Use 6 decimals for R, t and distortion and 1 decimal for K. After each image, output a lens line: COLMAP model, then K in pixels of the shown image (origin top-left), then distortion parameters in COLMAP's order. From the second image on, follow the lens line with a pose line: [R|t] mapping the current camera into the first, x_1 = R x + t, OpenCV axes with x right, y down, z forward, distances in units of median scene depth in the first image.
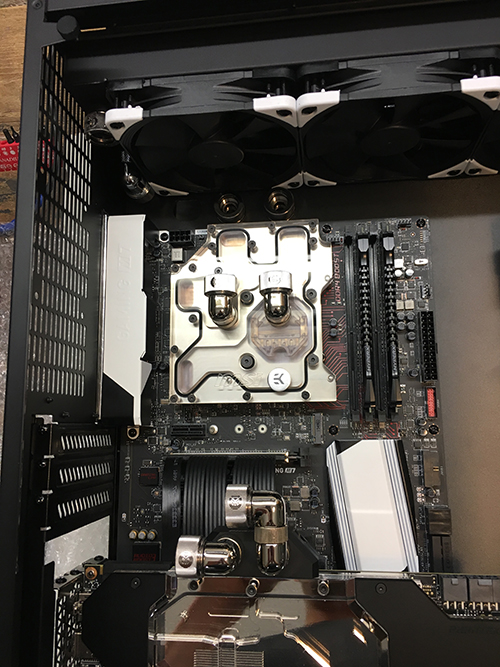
lens RADIAL K [[573.4, 0, 256.0], [0, 573.4, 331.5], [0, 0, 1]] dist [0.062561, -0.076376]
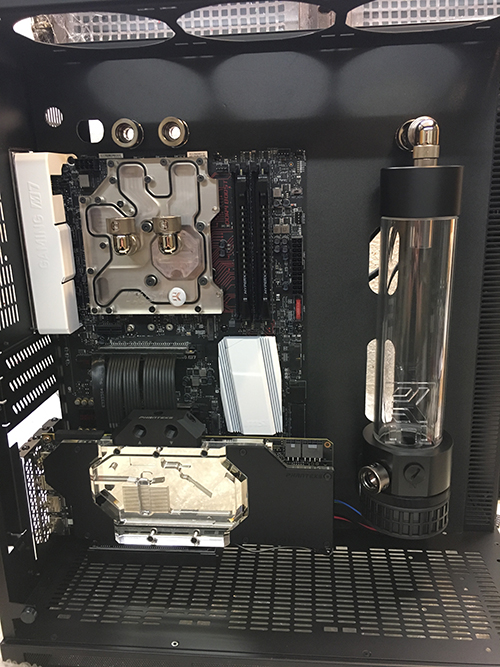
lens RADIAL K [[573.4, 0, 251.4], [0, 573.4, 331.0], [0, 0, 1]] dist [0.062561, -0.076376]
pose [[0.999078, -0.026312, 0.033926, 0.153849], [0.009852, 0.909609, 0.415348, -0.359471], [-0.041788, -0.414631, 0.909030, -0.173119]]
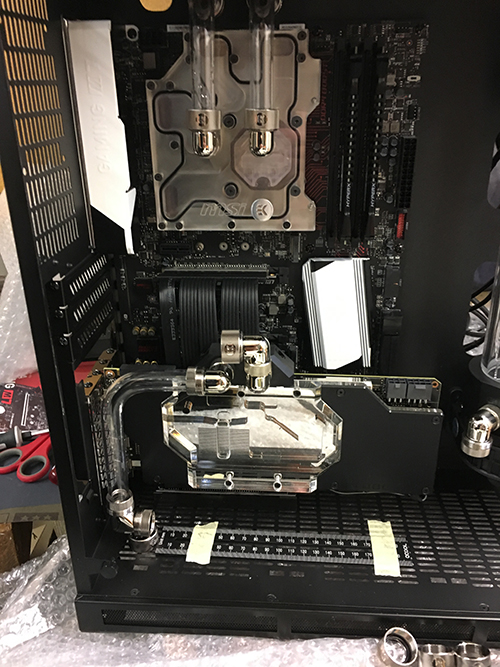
lens RADIAL K [[573.4, 0, 253.9], [0, 573.4, 330.9], [0, 0, 1]] dist [0.062561, -0.076376]
pose [[0.997672, -0.026143, 0.062978, -0.046076], [-0.012244, 0.839889, 0.542621, -0.295080], [-0.067080, -0.542129, 0.837614, -0.000150]]
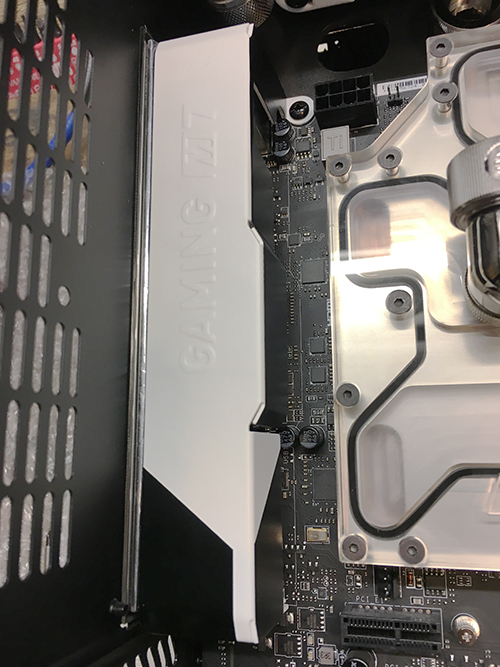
lens RADIAL K [[573.4, 0, 256.0], [0, 573.4, 333.5], [0, 0, 1]] dist [0.062561, -0.076376]
pose [[0.984819, -0.028289, -0.171266, -0.137408], [0.023671, 0.999301, -0.028951, 0.003611], [0.171965, 0.024457, 0.984799, 0.662545]]
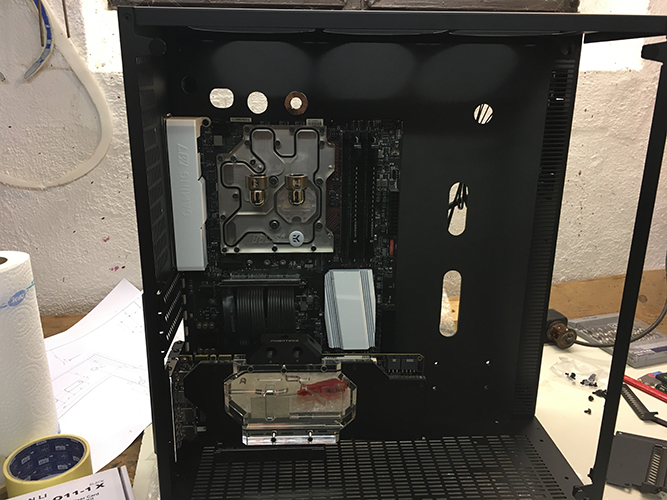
lens RADIAL K [[573.4, 0, 334.6], [0, 573.4, 246.0], [0, 0, 1]] dist [0.062561, -0.076376]
pose [[0.981011, -0.033661, 0.191011, -0.145846], [-0.054754, 0.896704, 0.439232, -0.552134], [-0.186065, -0.441350, 0.877833, -0.337760]]
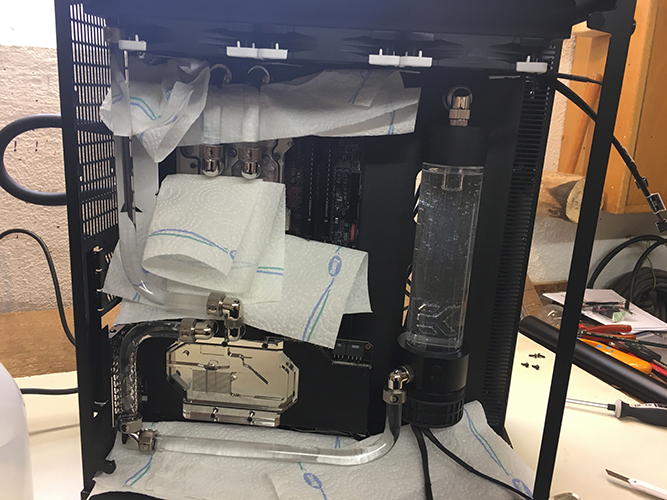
lens RADIAL K [[573.4, 0, 335.9], [0, 573.4, 246.3], [0, 0, 1]] dist [0.062561, -0.076376]
pose [[0.995508, 0.051085, 0.079716, 0.138933], [-0.079254, 0.910243, 0.406418, -0.451070], [-0.051799, -0.410910, 0.910203, -0.391440]]
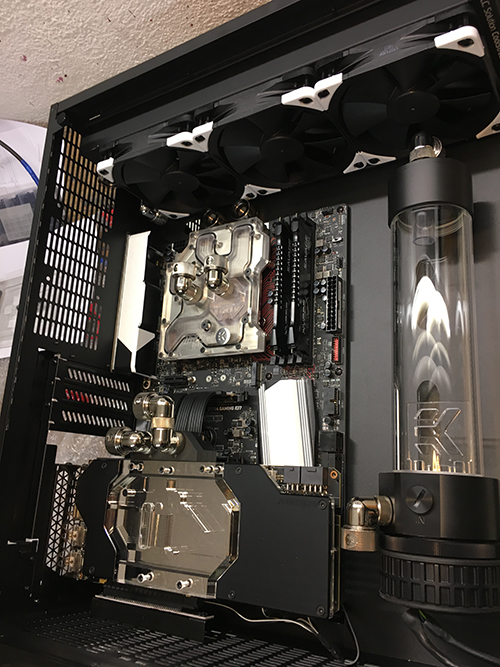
lens RADIAL K [[573.4, 0, 253.6], [0, 573.4, 329.5], [0, 0, 1]] dist [0.062561, -0.076376]
pose [[0.904300, -0.057991, -0.422940, 0.656519], [0.010731, 0.993505, -0.113280, 0.215262], [0.426762, 0.097900, 0.899049, -0.169468]]
